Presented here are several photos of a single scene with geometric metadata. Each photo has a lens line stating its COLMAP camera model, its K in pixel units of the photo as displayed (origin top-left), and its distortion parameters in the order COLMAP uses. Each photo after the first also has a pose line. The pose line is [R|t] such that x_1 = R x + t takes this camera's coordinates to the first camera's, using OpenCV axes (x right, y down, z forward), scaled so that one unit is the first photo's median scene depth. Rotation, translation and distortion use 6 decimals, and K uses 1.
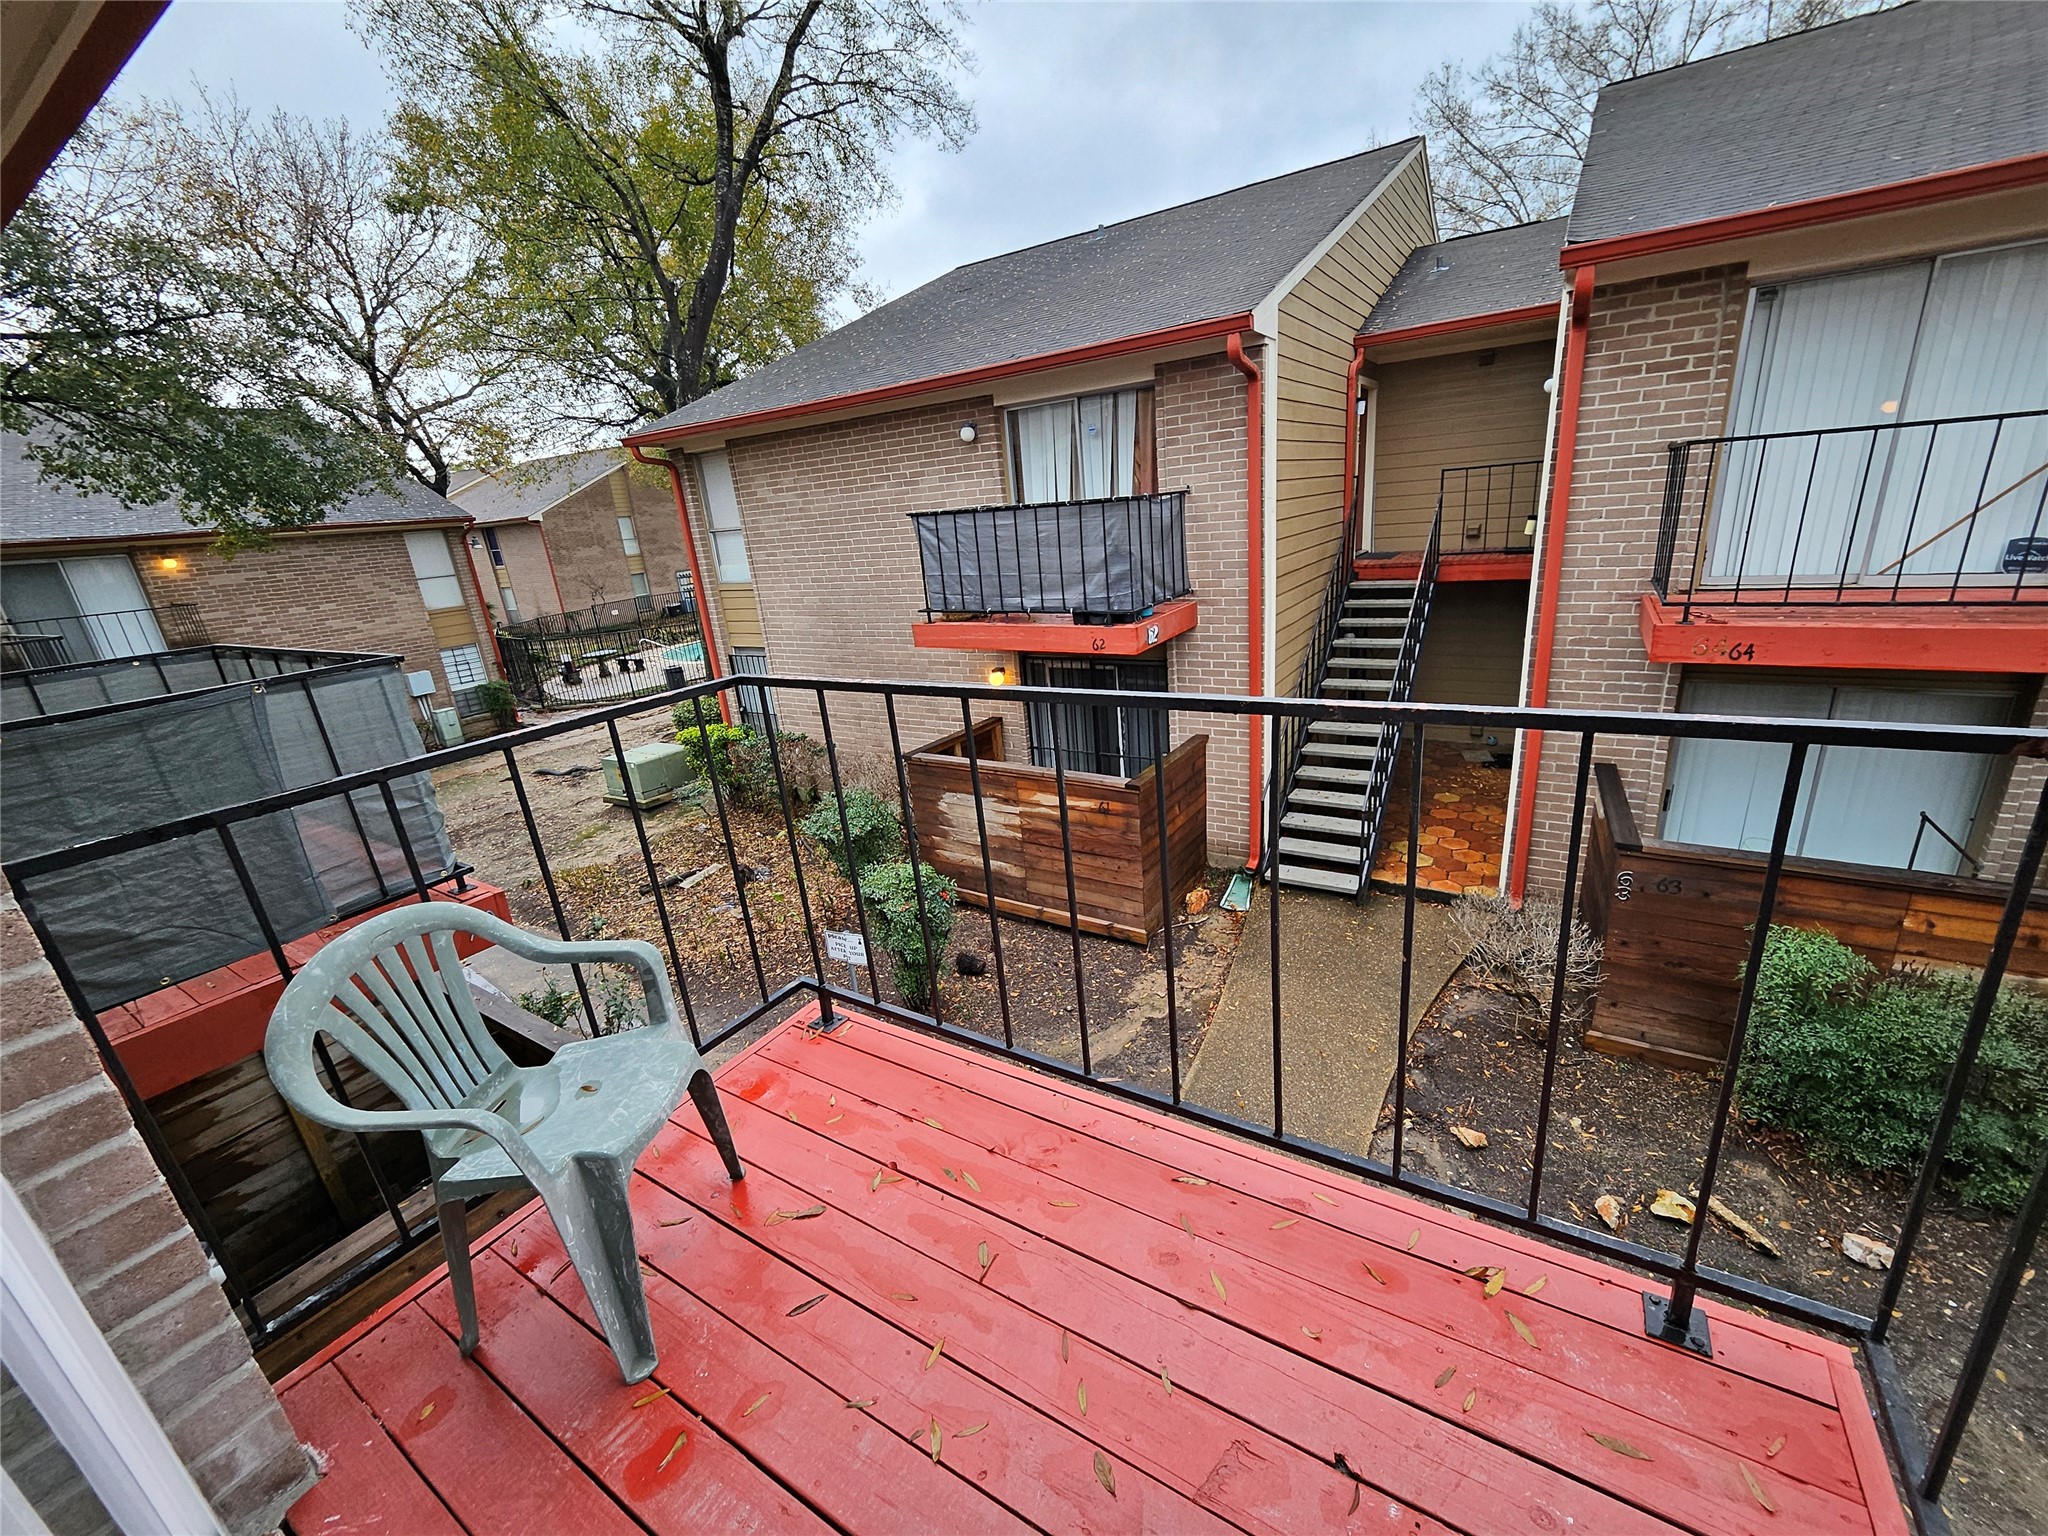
lens RADIAL K [[801.2, 0, 1024.0], [0, 801.2, 768.0], [0, 0, 1]] dist [-0.025052, 0.003655]
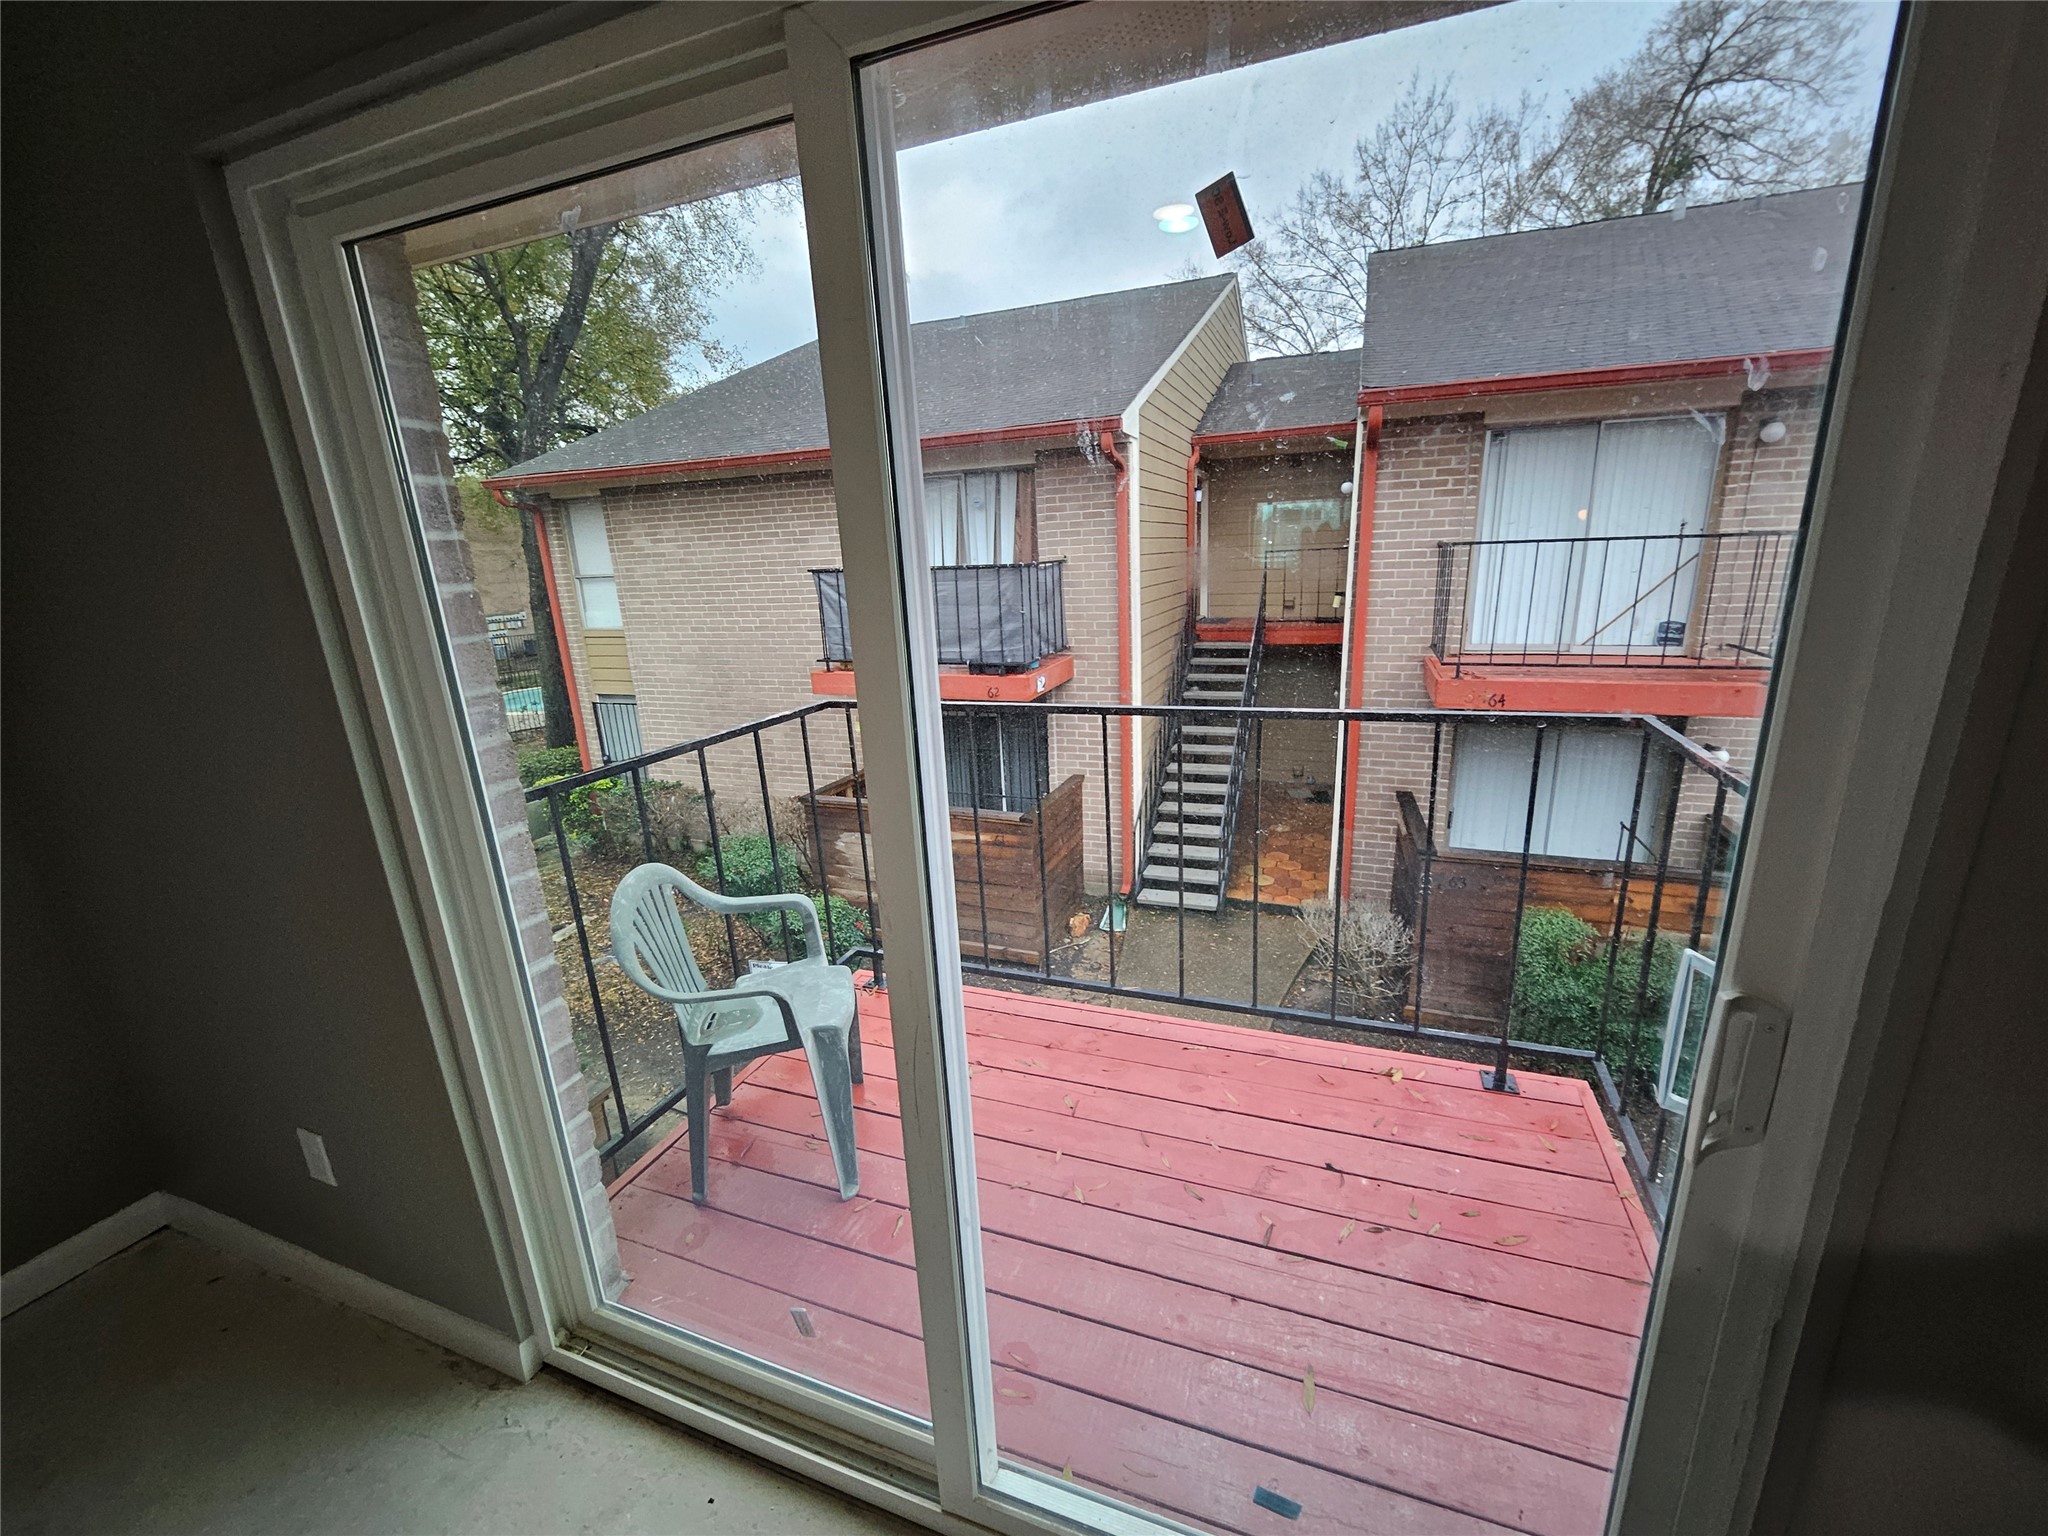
lens RADIAL K [[801.2, 0, 1024.0], [0, 801.2, 768.0], [0, 0, 1]] dist [-0.025052, 0.003655]
pose [[0.979179, -0.007117, 0.202872, -0.082176], [0.021022, 0.997567, -0.066468, 0.022534], [-0.201905, 0.069349, 0.976947, -0.081518]]
